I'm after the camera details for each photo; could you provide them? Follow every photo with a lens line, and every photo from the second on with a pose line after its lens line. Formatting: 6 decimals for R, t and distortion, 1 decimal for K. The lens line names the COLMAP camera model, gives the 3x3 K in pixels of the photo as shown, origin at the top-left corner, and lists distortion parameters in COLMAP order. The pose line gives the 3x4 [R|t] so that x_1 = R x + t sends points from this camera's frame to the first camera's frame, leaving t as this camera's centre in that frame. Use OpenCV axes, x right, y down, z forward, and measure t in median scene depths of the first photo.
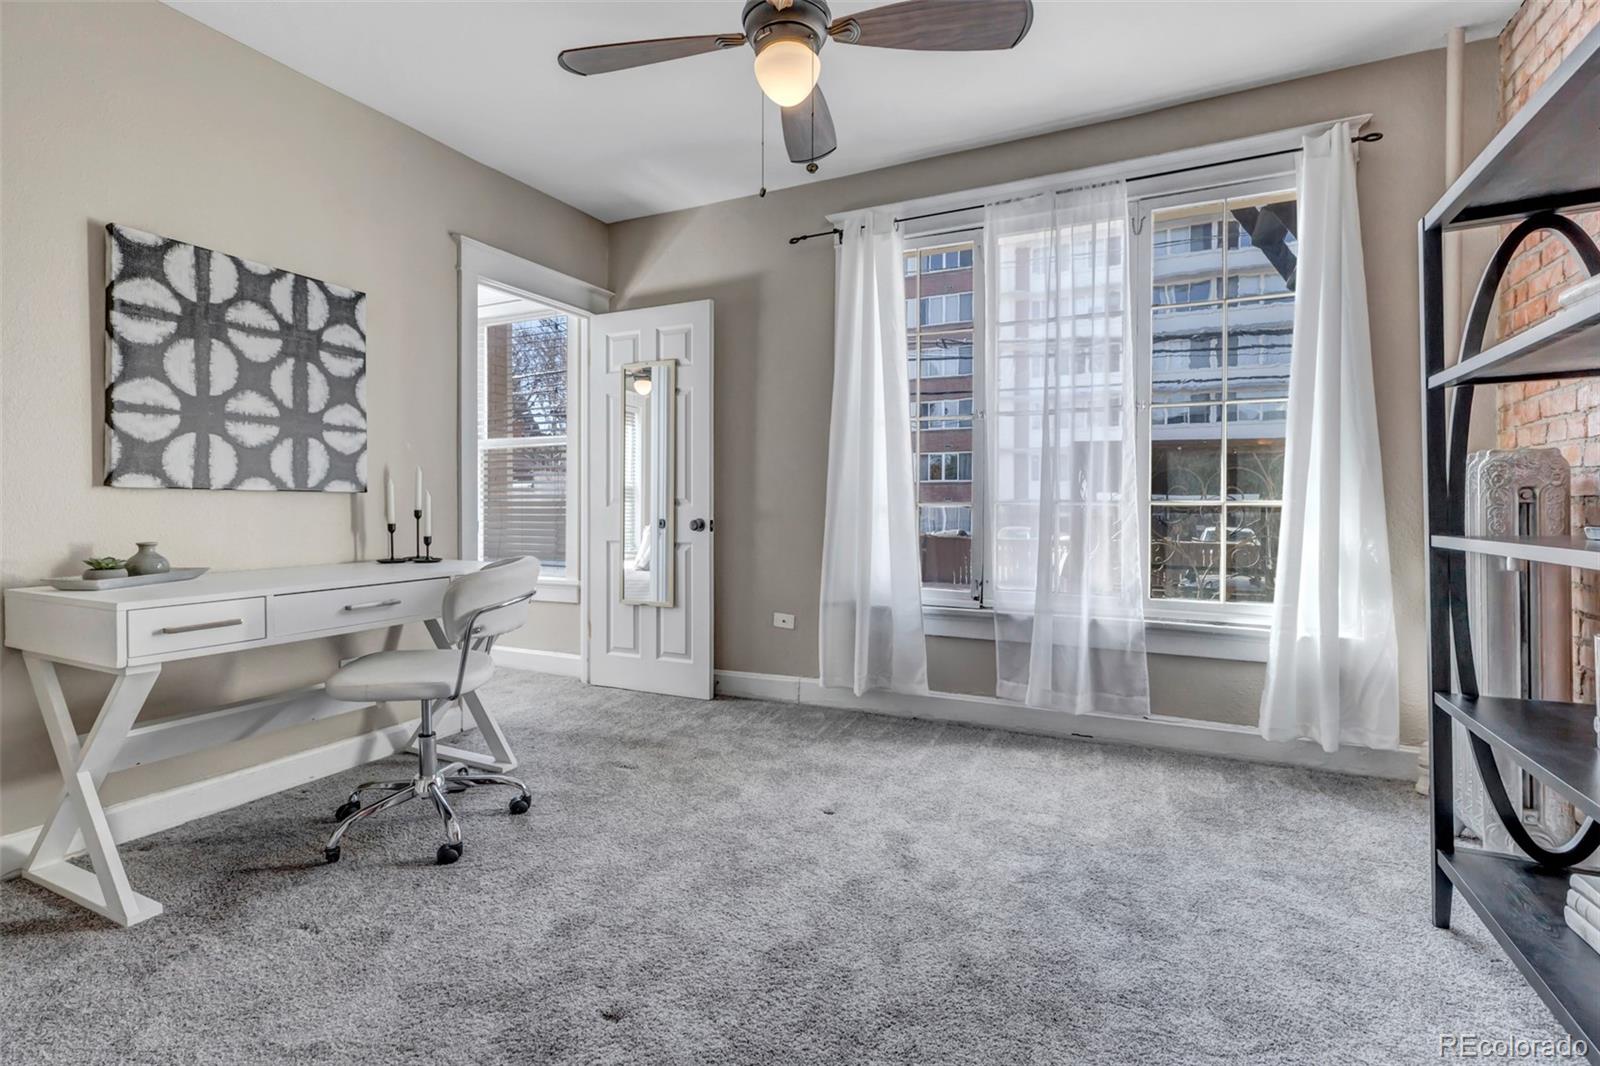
lens RADIAL K [[748.6, 0, 800.1], [0, 748.6, 509.6], [0, 0, 1]] dist [0.009800, -0.000363]
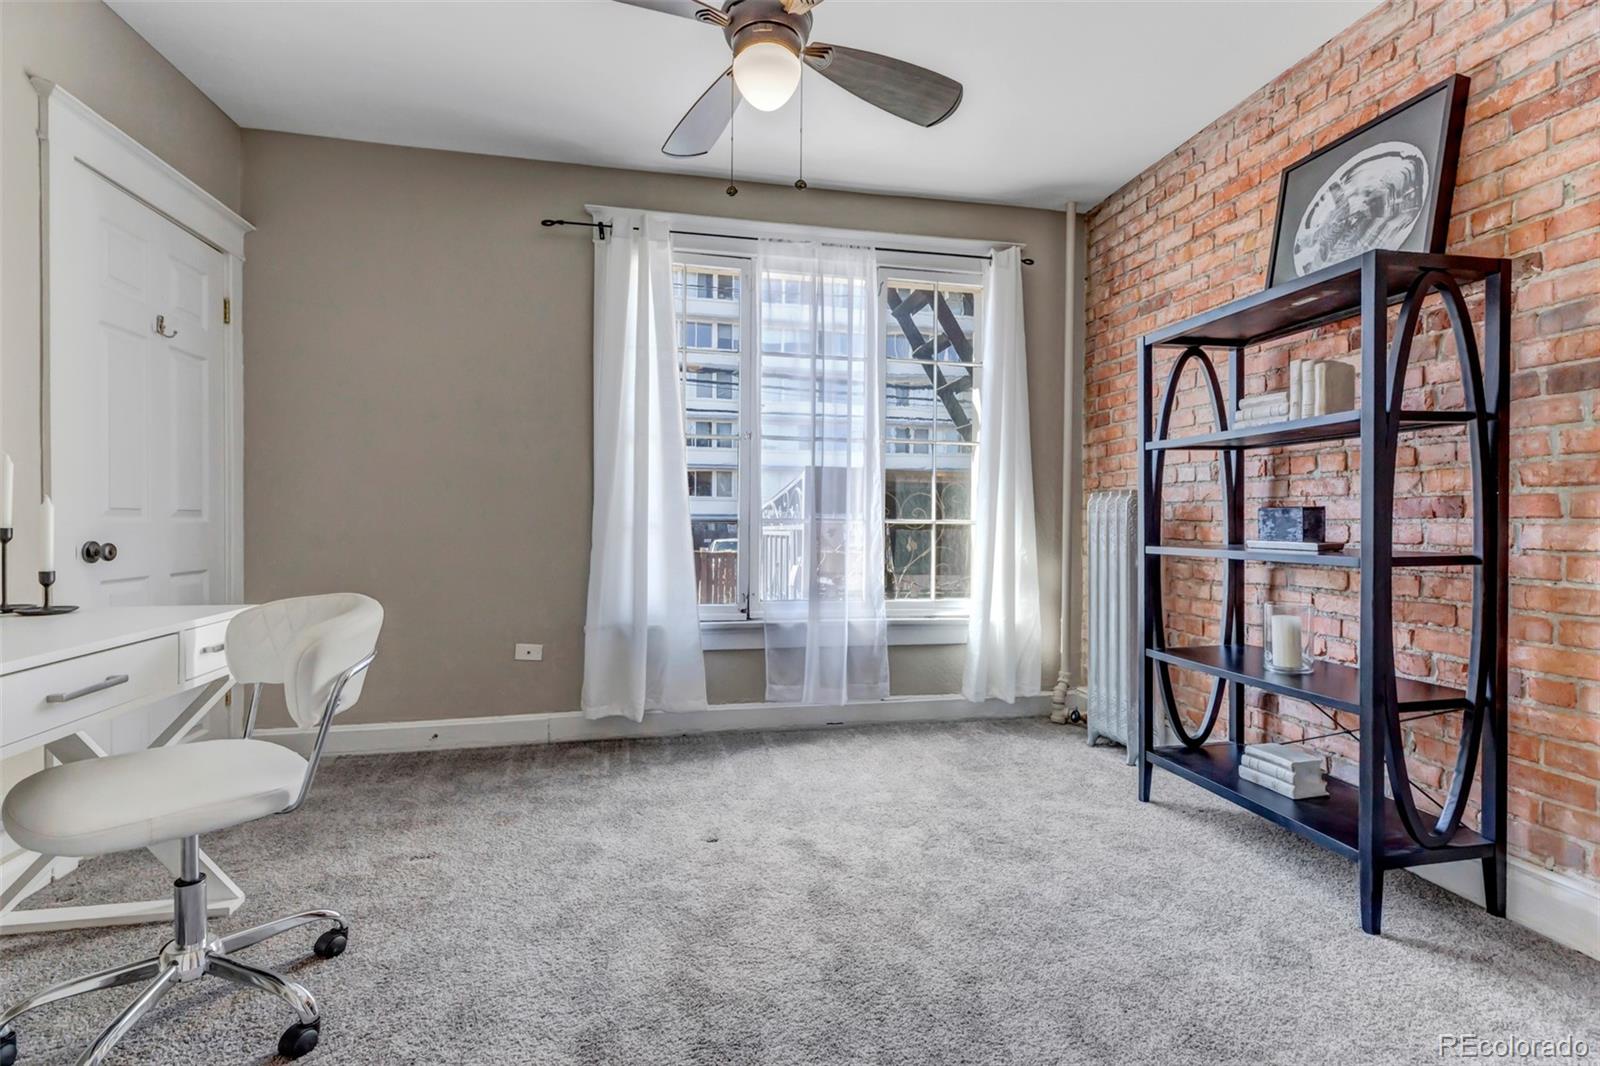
lens RADIAL K [[742.8, 0, 802.2], [0, 742.8, 529.4], [0, 0, 1]] dist [0.008922, -0.000932]
pose [[0.792036, -0.002492, 0.610470, -0.381978], [-0.003863, 0.999951, 0.009093, -0.006246], [-0.610463, -0.009560, 0.791987, 0.142670]]
